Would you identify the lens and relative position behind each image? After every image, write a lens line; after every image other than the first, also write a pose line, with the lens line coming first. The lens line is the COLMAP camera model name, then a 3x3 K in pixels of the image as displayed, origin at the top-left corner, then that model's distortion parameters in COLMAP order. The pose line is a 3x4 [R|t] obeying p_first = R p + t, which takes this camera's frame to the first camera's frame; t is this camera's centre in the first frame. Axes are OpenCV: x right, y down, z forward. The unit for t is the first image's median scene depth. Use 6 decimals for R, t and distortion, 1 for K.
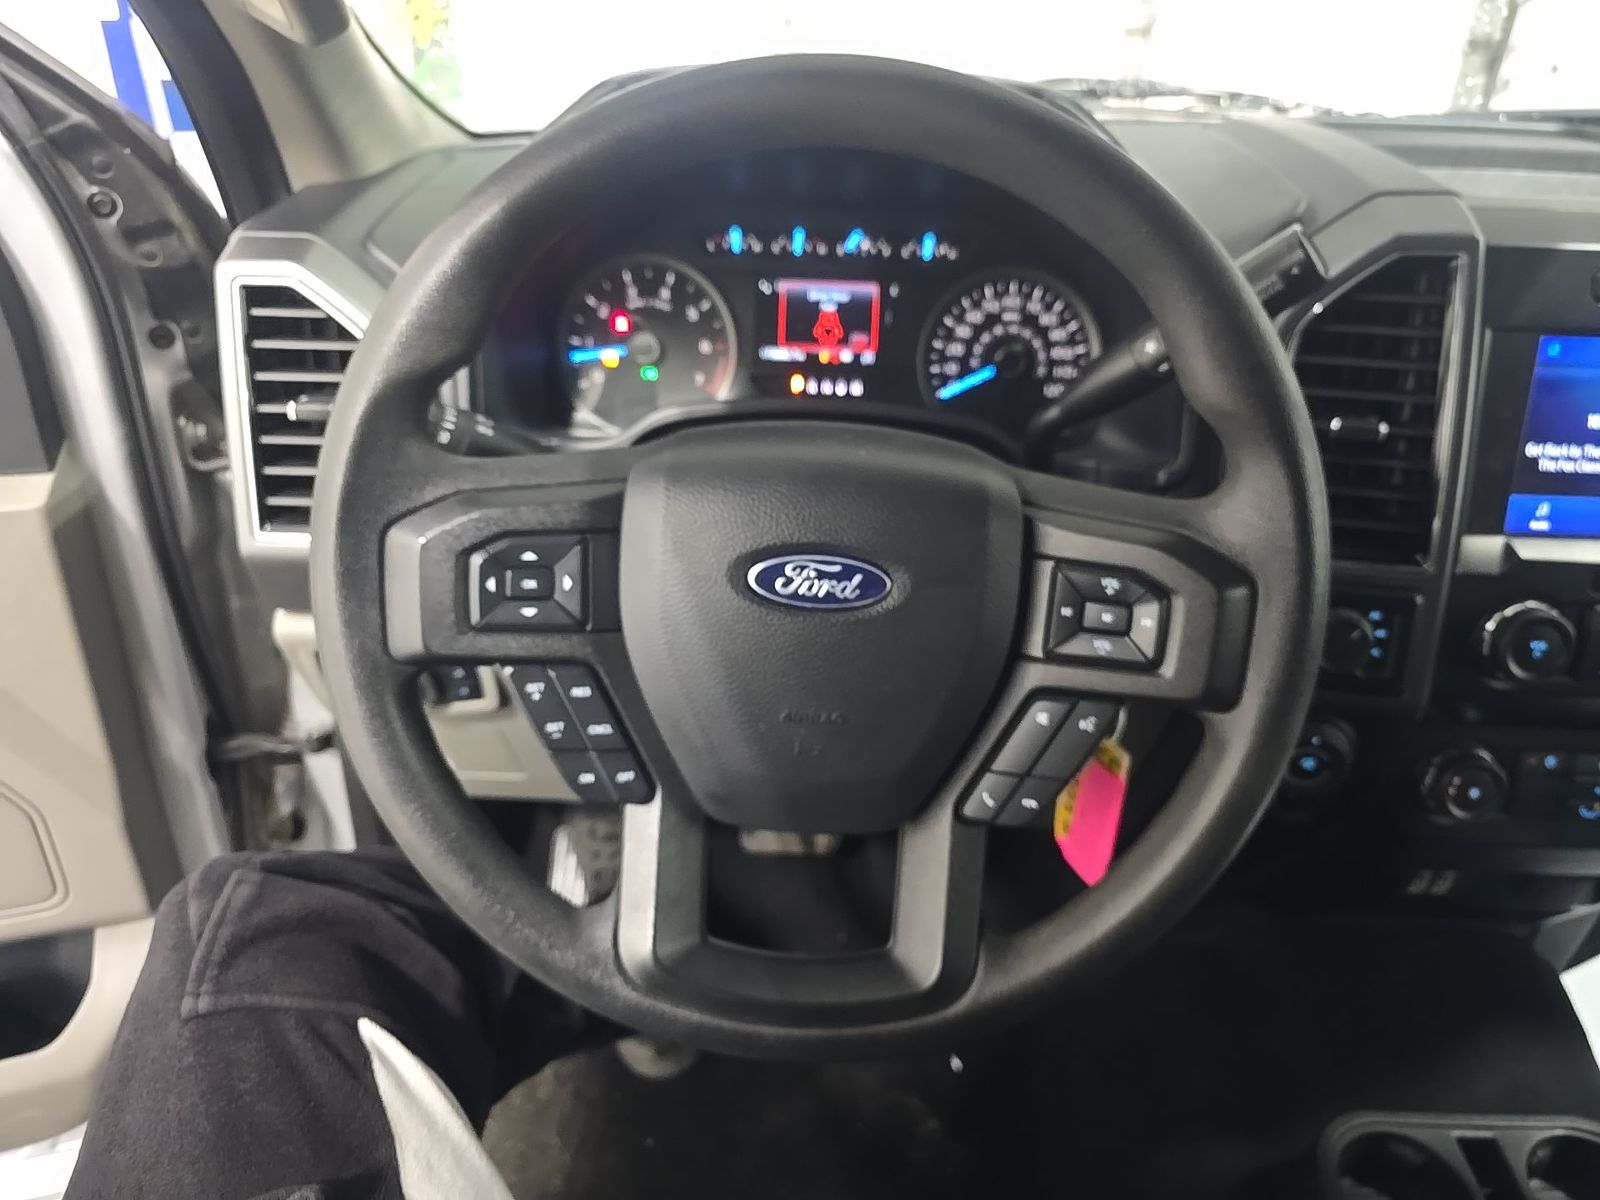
lens RADIAL K [[1083.2, 0, 786.5], [0, 1083.2, 583.5], [0, 0, 1]] dist [0.026997, -0.023088]
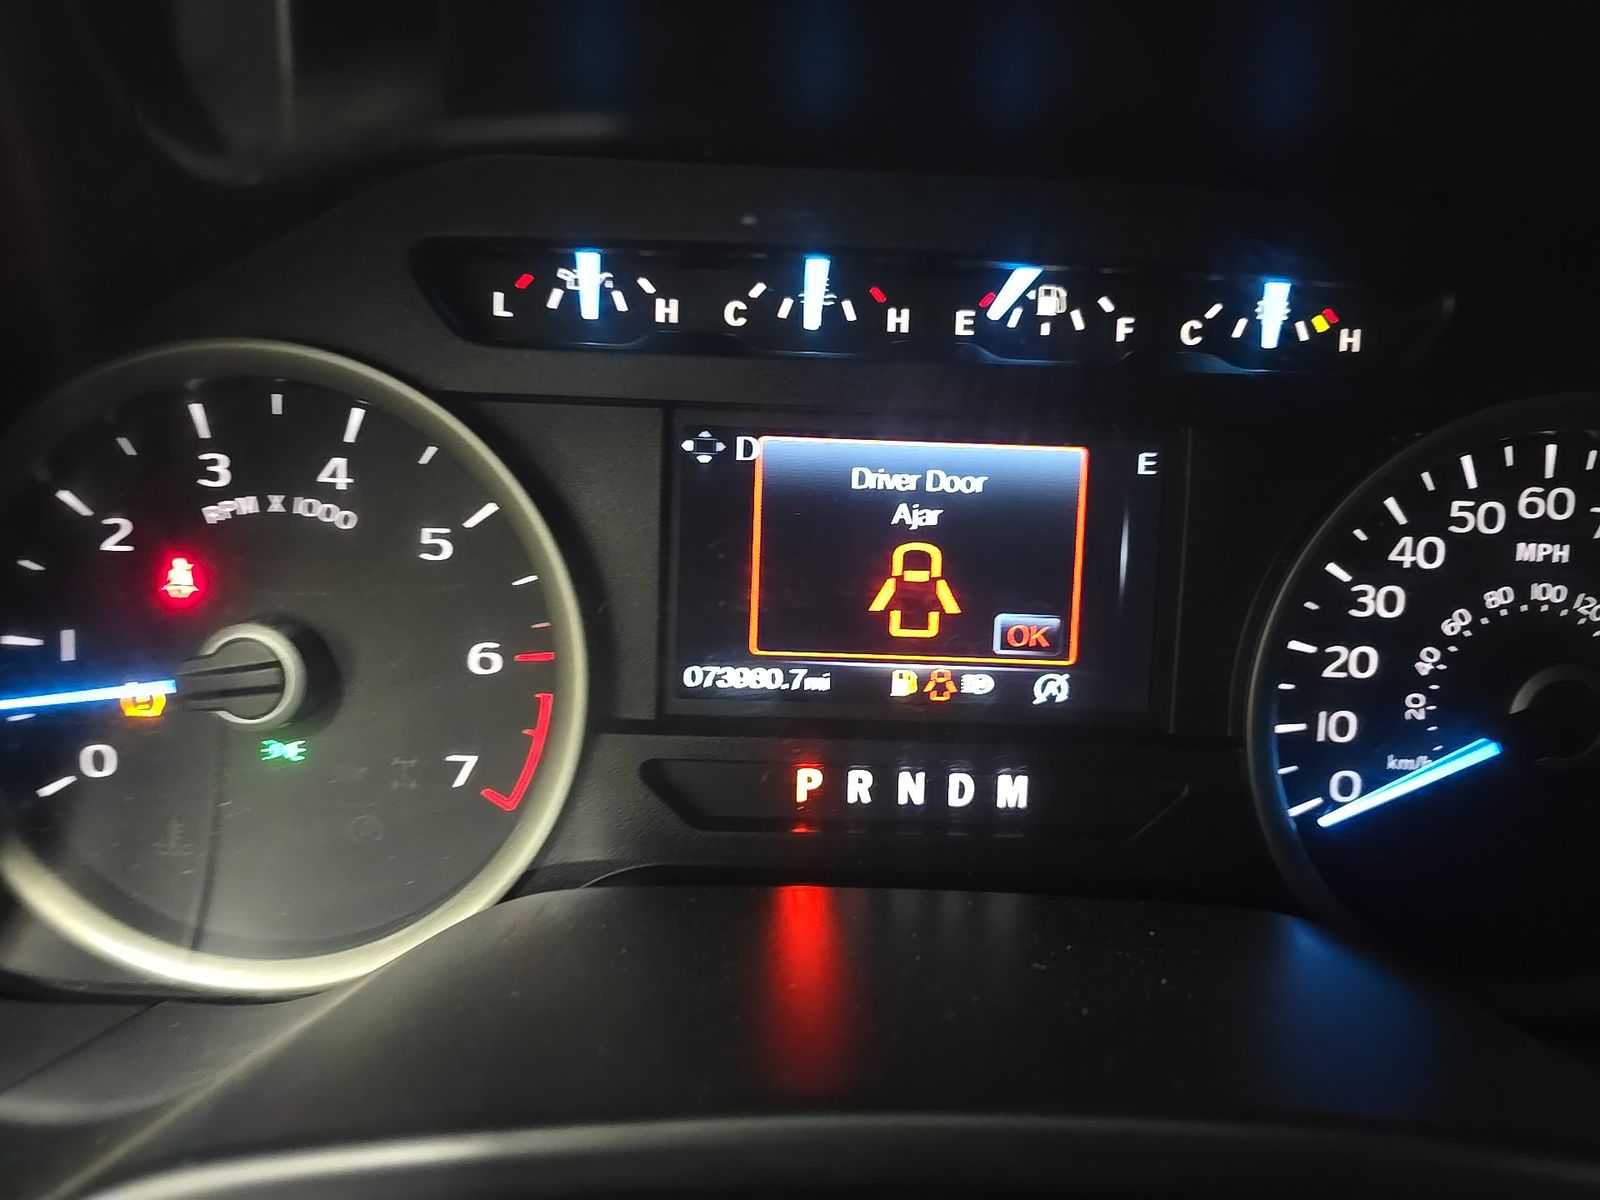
lens RADIAL K [[1083.2, 0, 805.7], [0, 1083.2, 602.3], [0, 0, 1]] dist [0.026997, -0.023088]
pose [[0.999505, -0.002218, 0.031374, 0.000098], [0.003328, 0.999368, -0.035395, -0.222768], [-0.031276, 0.035482, 0.998881, 0.715102]]
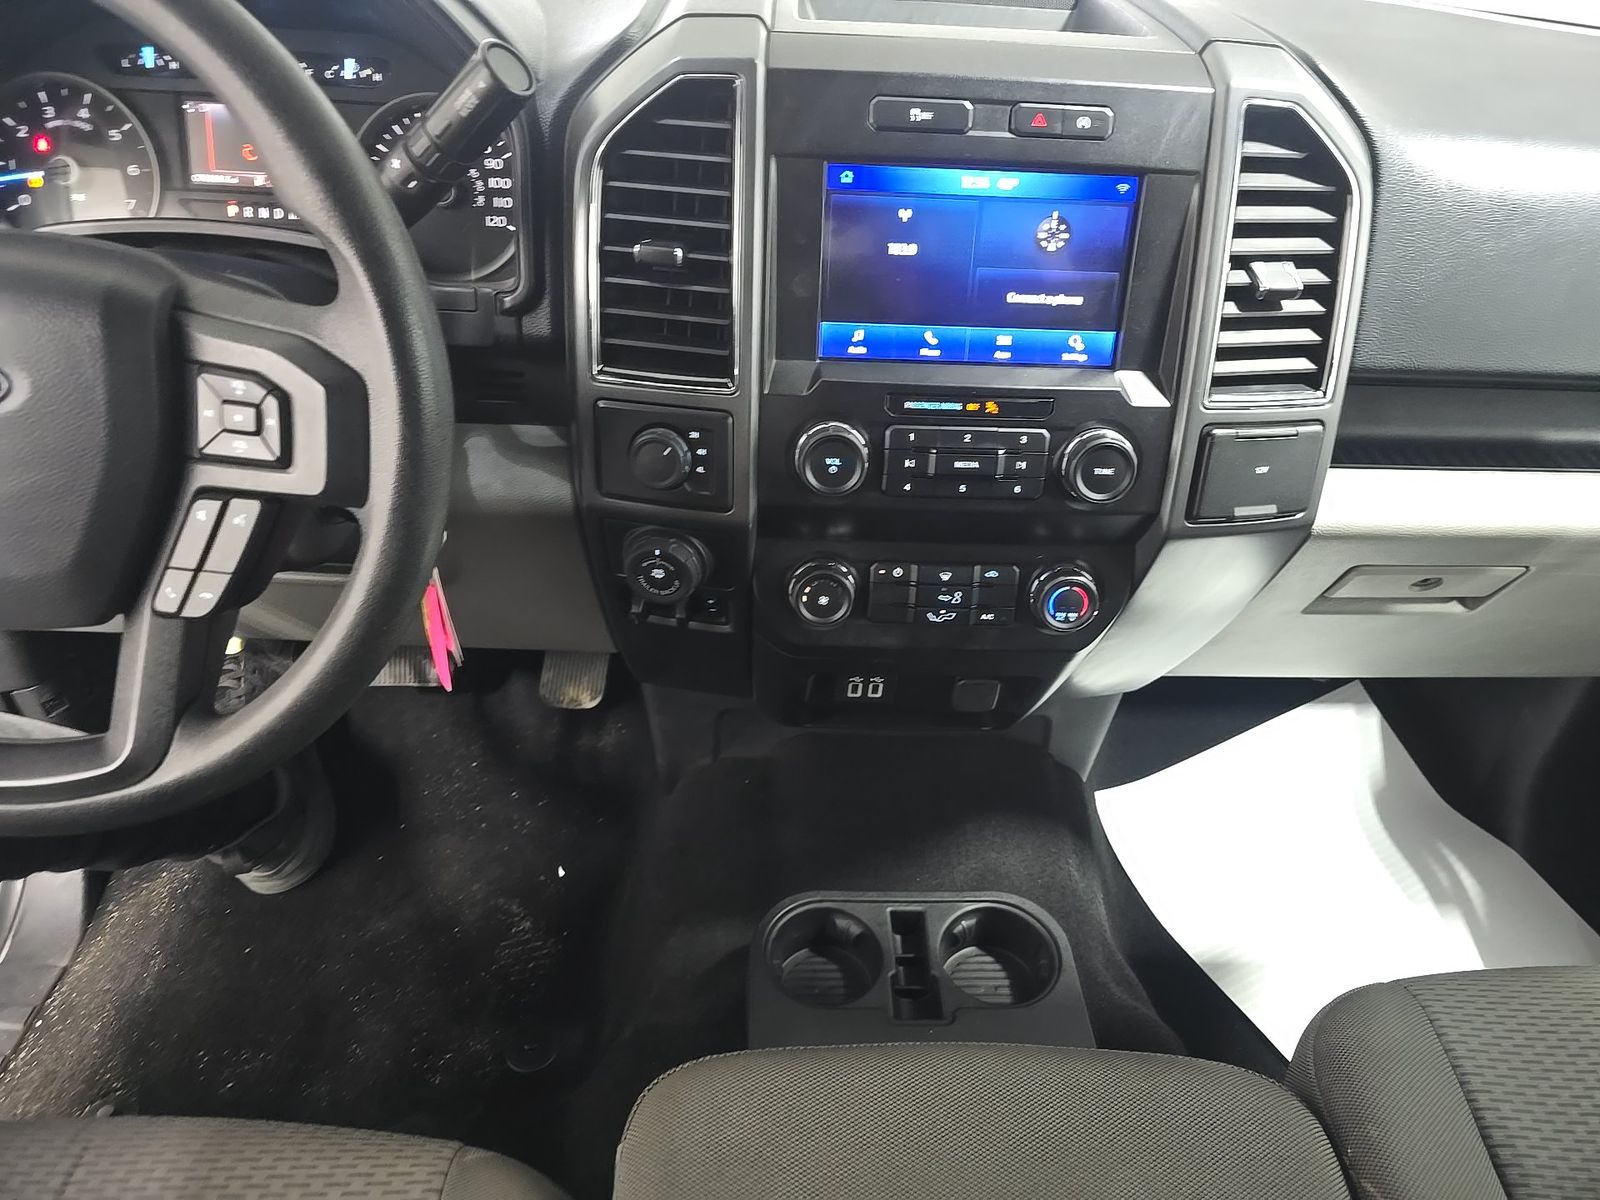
lens RADIAL K [[1083.2, 0, 796.5], [0, 1083.2, 592.1], [0, 0, 1]] dist [0.026997, -0.023088]
pose [[0.998334, -0.009290, 0.056946, 0.470384], [0.002154, 0.992265, 0.124121, 0.041483], [-0.057658, -0.123791, 0.990632, -0.069740]]
